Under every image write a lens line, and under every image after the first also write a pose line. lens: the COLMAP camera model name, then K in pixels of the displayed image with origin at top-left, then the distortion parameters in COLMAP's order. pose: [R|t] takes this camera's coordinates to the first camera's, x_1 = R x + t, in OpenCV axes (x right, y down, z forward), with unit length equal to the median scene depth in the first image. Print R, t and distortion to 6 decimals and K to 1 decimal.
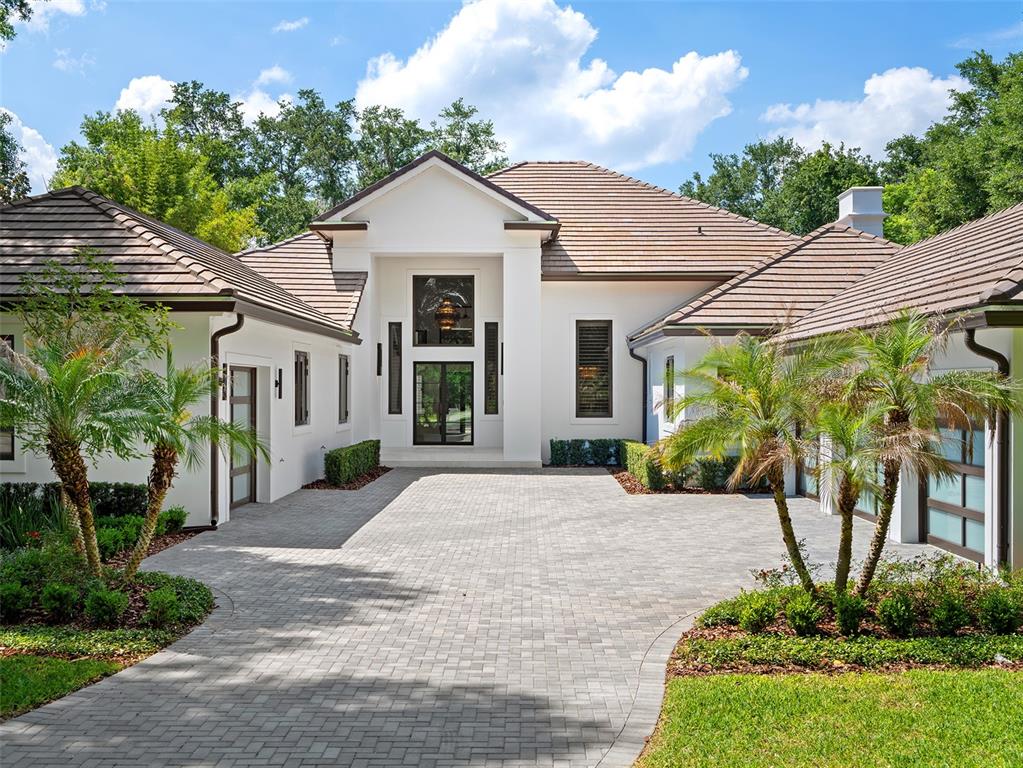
lens RADIAL K [[1075.8, 0, 512.3], [0, 1075.8, 384.9], [0, 0, 1]] dist [0.013420, 0.000000]
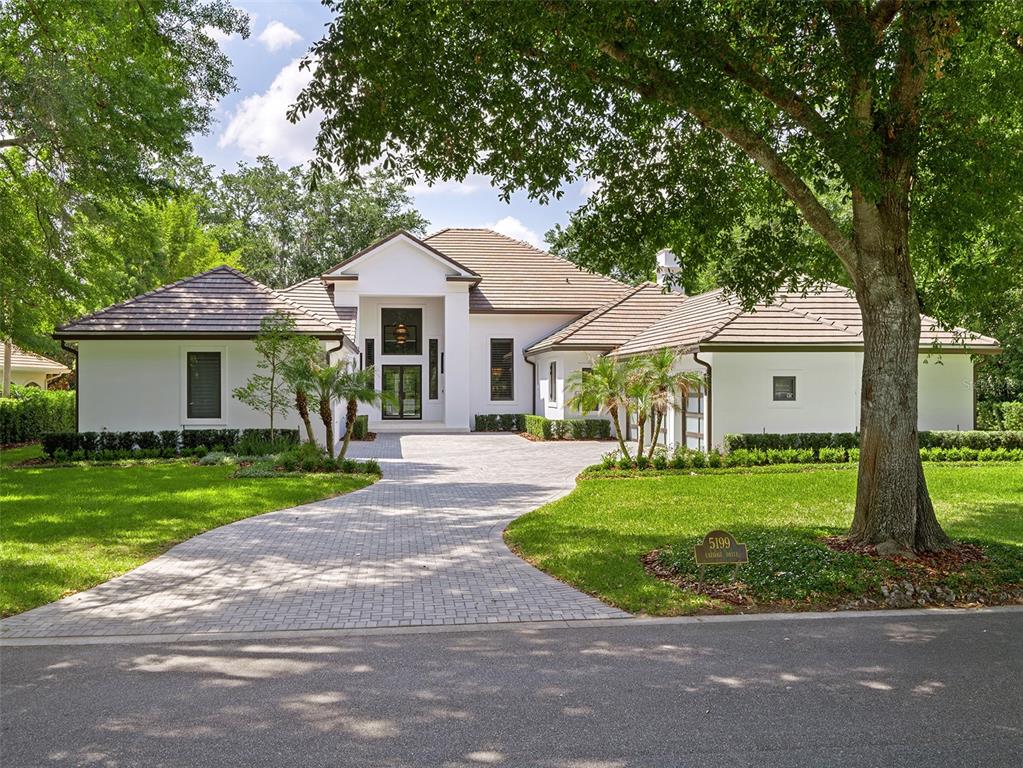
lens RADIAL K [[1013.3, 0, 511.0], [0, 1013.3, 383.8], [0, 0, 1]] dist [-0.009294, 0.000000]
pose [[0.990667, -0.002543, 0.136280, -0.114994], [0.002603, 0.999997, -0.000263, 0.006498], [-0.136279, 0.000615, 0.990670, -0.475458]]
